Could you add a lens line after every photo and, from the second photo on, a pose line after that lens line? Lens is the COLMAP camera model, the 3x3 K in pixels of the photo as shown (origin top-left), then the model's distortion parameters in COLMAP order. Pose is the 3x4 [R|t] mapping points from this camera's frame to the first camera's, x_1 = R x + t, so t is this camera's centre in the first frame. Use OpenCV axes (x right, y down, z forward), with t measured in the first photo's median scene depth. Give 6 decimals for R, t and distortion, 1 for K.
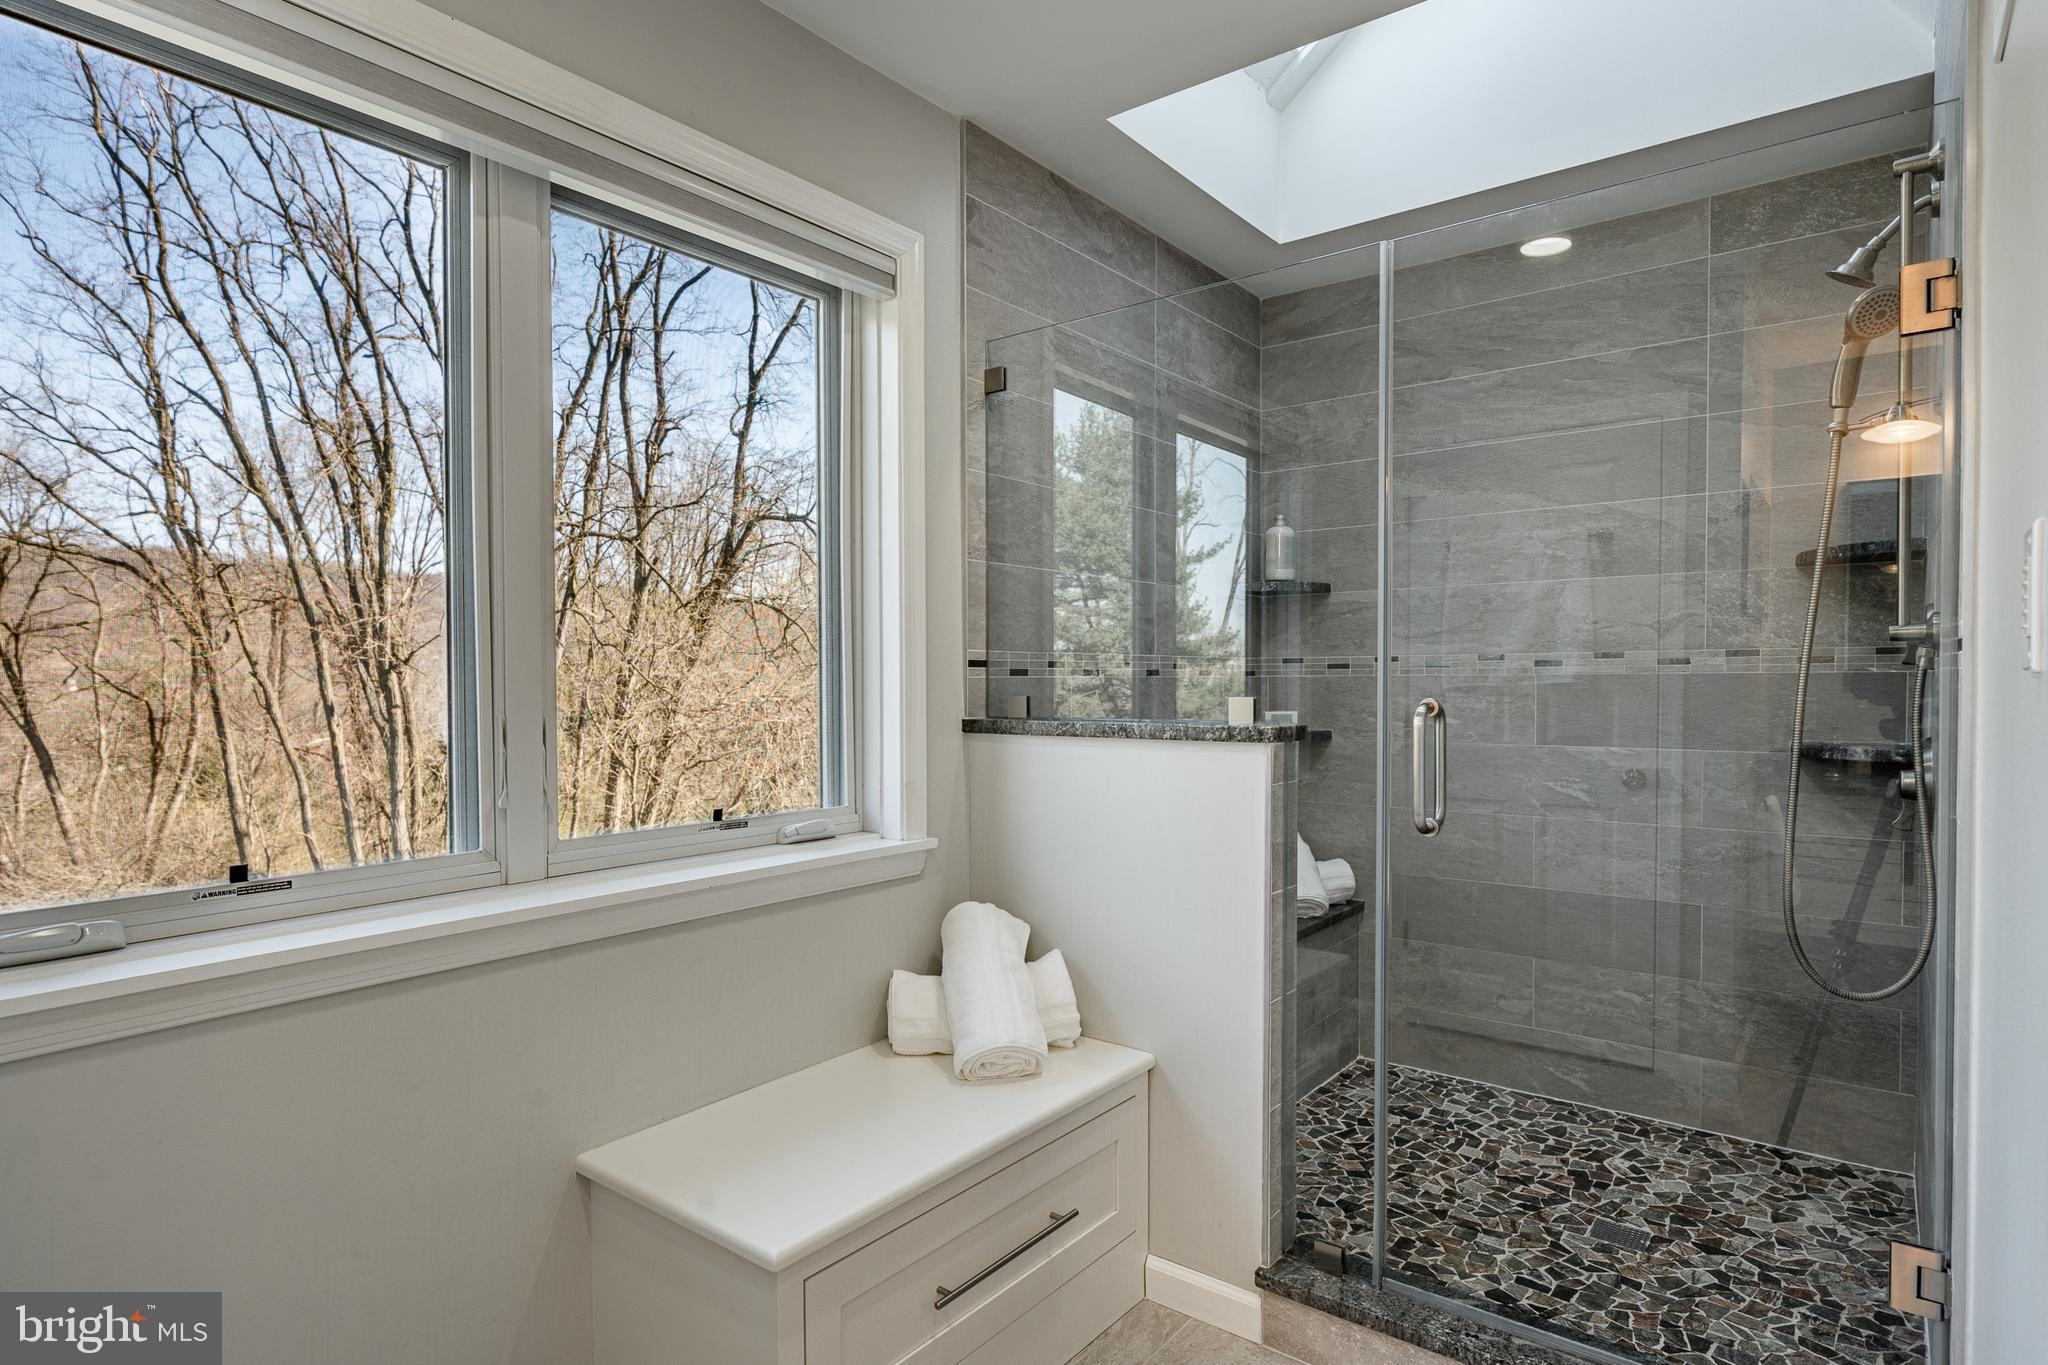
lens RADIAL K [[1088.9, 0, 1023.9], [0, 1088.9, 686.6], [0, 0, 1]] dist [-0.002322, -0.000413]
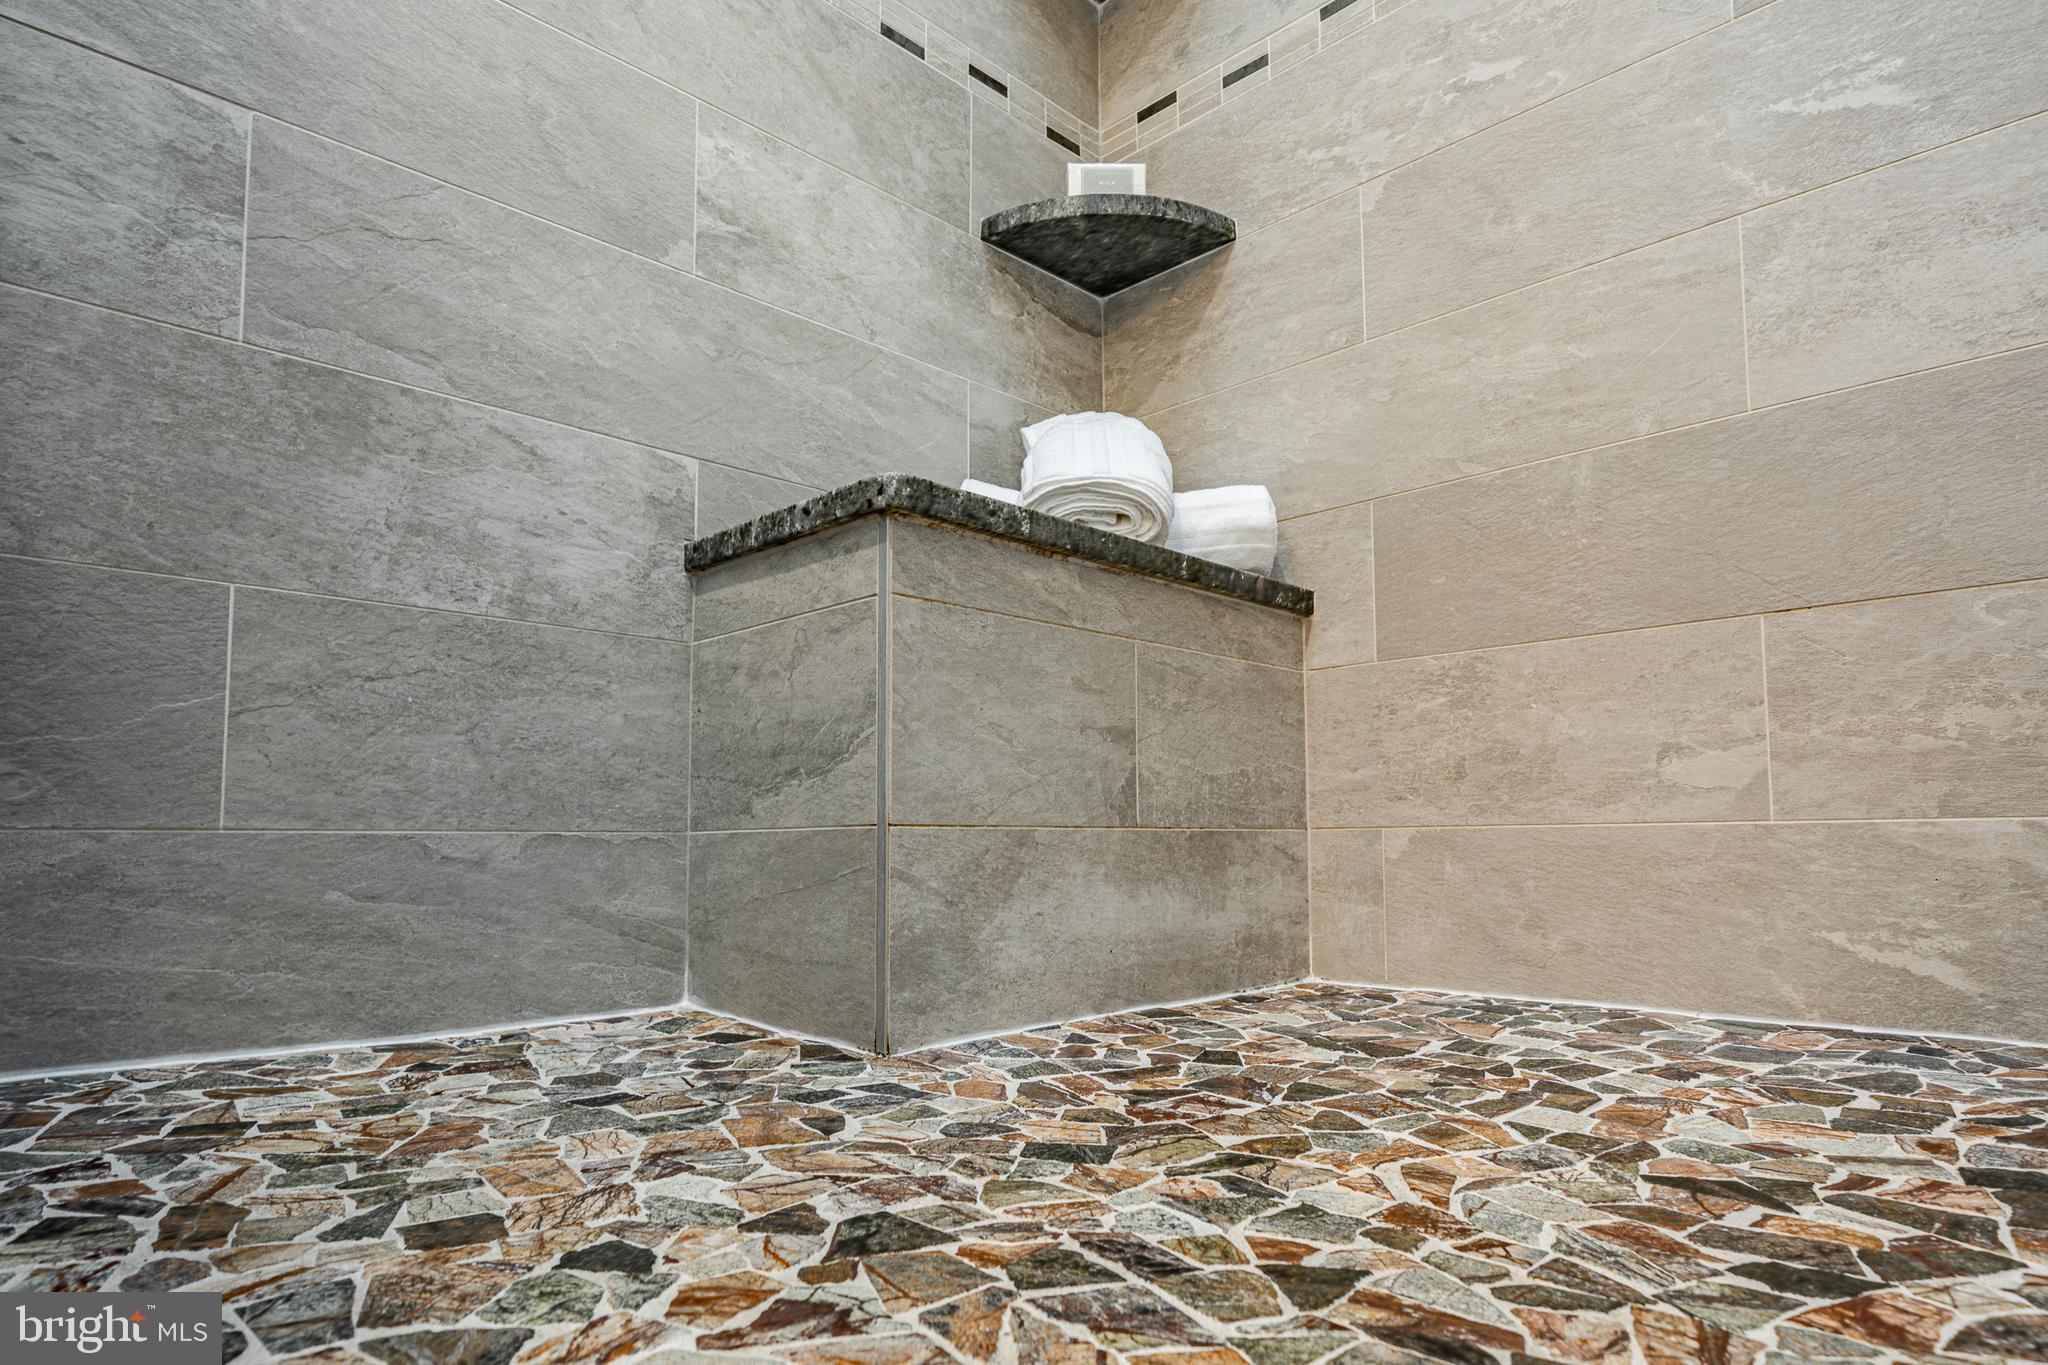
lens RADIAL K [[1156.6, 0, 1037.3], [0, 1156.6, 747.2], [0, 0, 1]] dist [-0.001555, -0.001461]
pose [[0.993466, -0.011116, -0.113588, 0.311131], [0.000882, 0.995964, -0.089754, 0.354306], [0.114127, 0.089067, 0.989466, 0.679359]]
